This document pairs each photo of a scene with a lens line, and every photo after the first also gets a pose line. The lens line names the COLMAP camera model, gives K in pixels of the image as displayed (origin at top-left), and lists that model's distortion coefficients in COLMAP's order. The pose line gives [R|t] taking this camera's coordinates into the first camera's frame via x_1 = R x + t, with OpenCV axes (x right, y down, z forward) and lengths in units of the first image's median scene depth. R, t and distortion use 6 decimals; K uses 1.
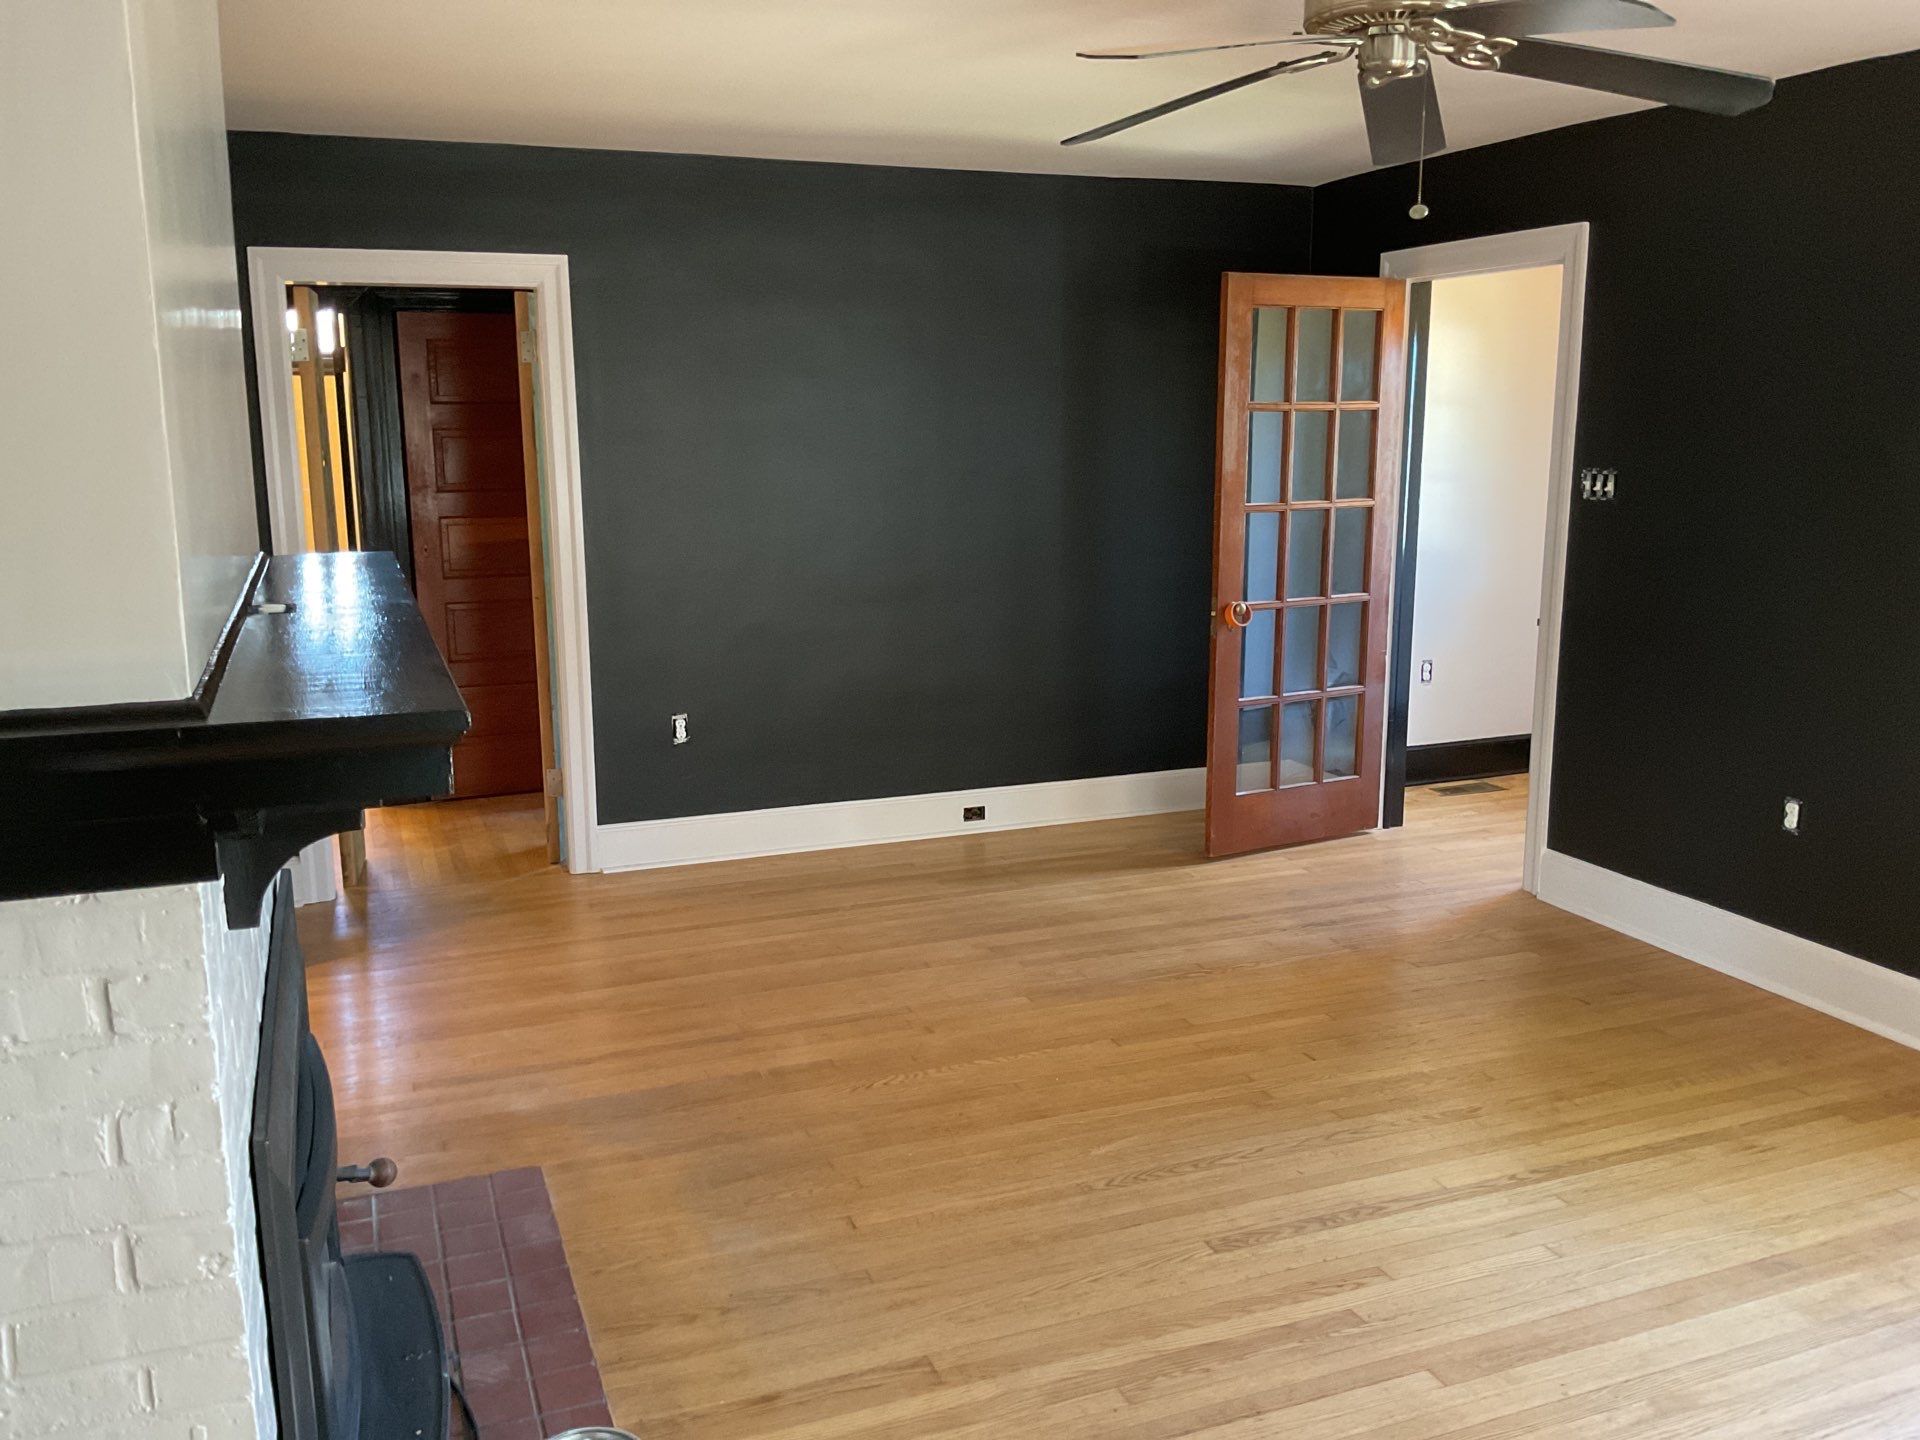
lens RADIAL K [[1575.8, 0, 947.7], [0, 1575.8, 716.2], [0, 0, 1]] dist [0.120378, -0.259210]
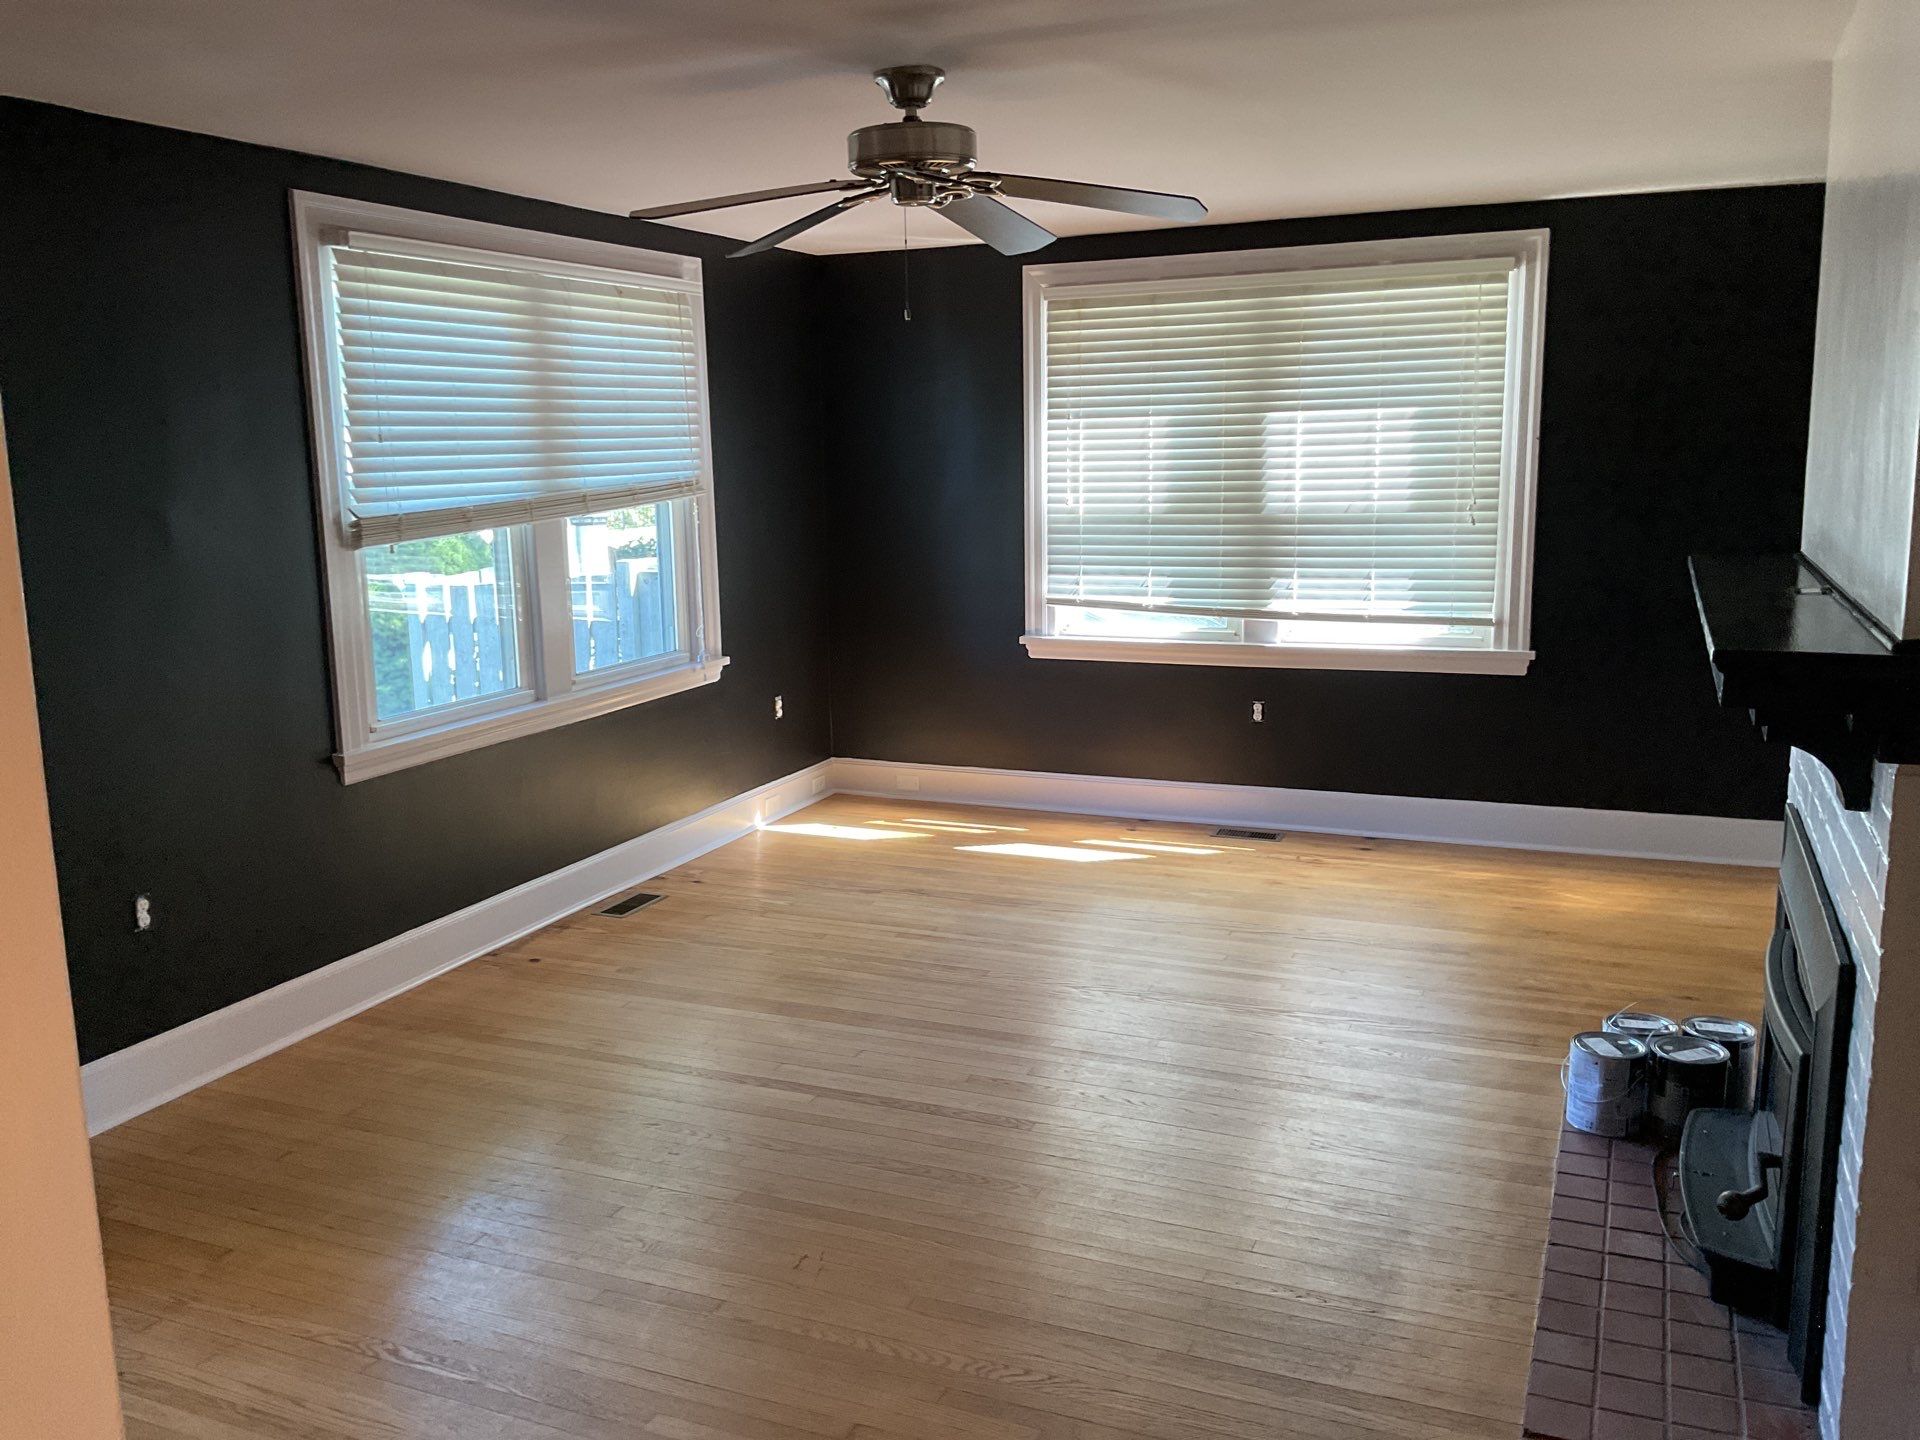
lens RADIAL K [[1571.5, 0, 960.0], [0, 1571.5, 720.0], [0, 0, 1]] dist [0.063987, -0.109017]
pose [[-0.711080, -0.103129, 0.695507, -0.509494], [0.159765, 0.939611, 0.302666, -0.286126], [-0.684719, 0.326338, -0.651662, 1.433416]]
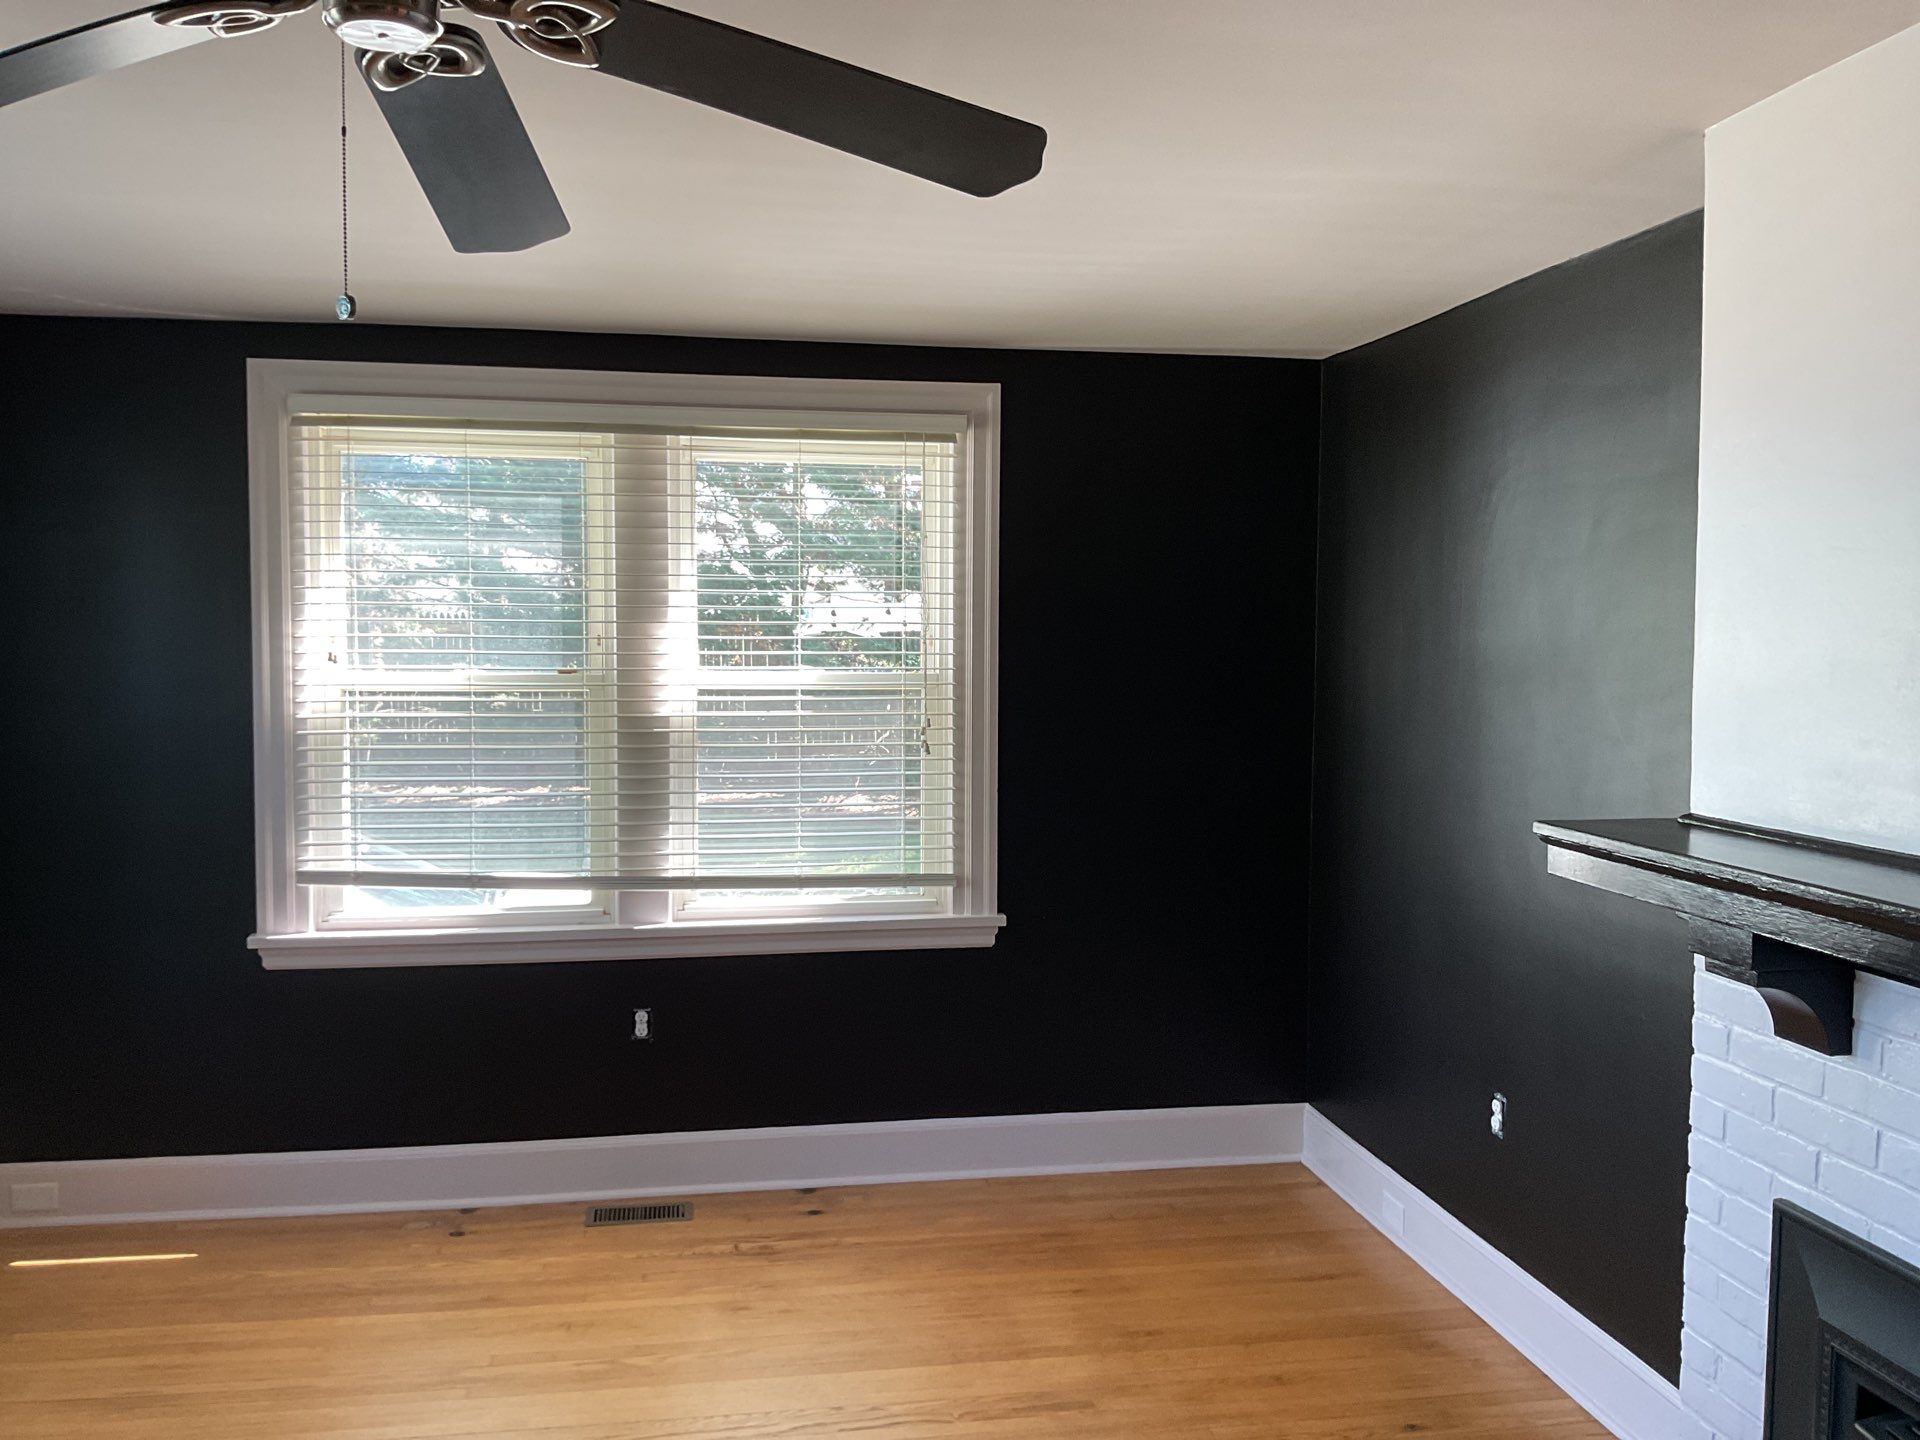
lens RADIAL K [[1571.5, 0, 960.0], [0, 1571.5, 720.0], [0, 0, 1]] dist [0.063987, -0.109017]
pose [[-0.978236, -0.014335, 0.207001, -0.015468], [0.036354, 0.970340, 0.238996, -0.216417], [-0.204288, 0.241319, -0.948700, 1.102700]]
